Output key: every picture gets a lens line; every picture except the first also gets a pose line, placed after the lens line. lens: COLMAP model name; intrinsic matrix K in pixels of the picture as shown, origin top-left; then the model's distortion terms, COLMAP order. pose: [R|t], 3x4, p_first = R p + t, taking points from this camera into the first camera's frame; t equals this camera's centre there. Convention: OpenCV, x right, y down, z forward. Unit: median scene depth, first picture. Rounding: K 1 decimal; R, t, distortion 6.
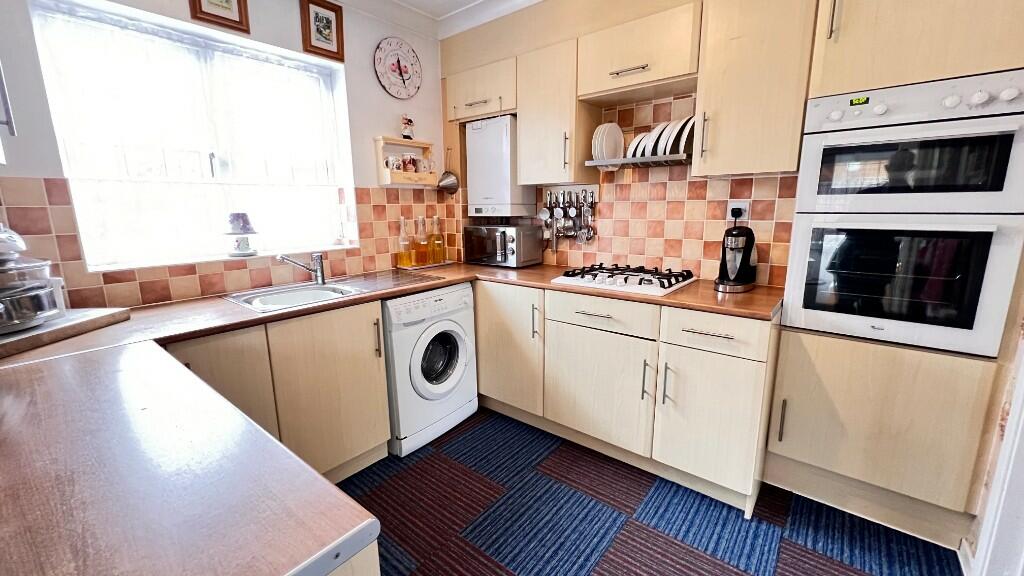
lens RADIAL K [[412.7, 0, 513.5], [0, 412.7, 284.8], [0, 0, 1]] dist [-0.000960, -0.000823]
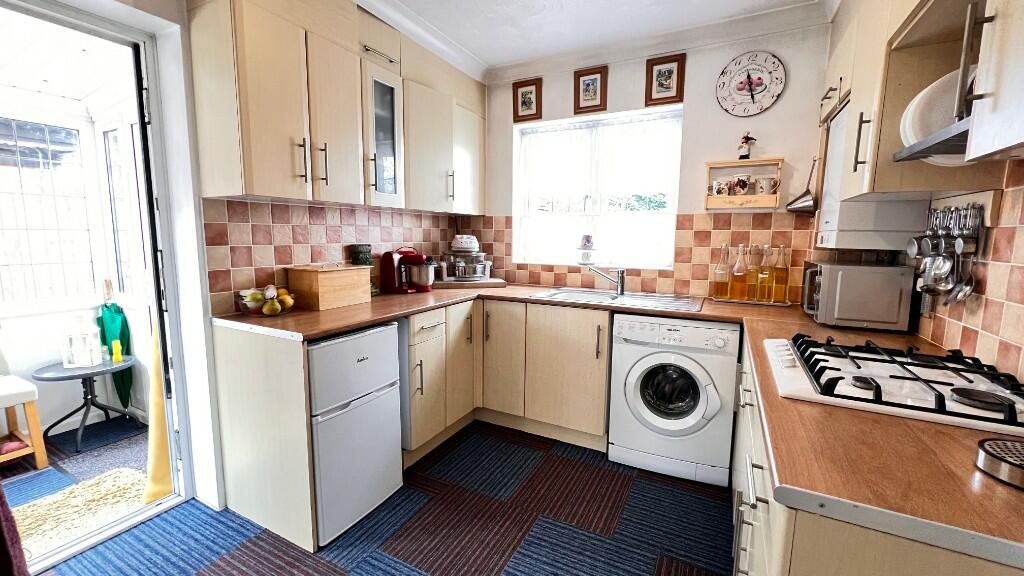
lens RADIAL K [[412.7, 0, 512.1], [0, 412.7, 286.5], [0, 0, 1]] dist [-0.000960, -0.000823]
pose [[0.185372, 0.134580, -0.973409, 0.594144], [-0.199151, 0.975166, 0.096898, -0.070834], [0.962277, 0.175894, 0.207570, 0.391614]]
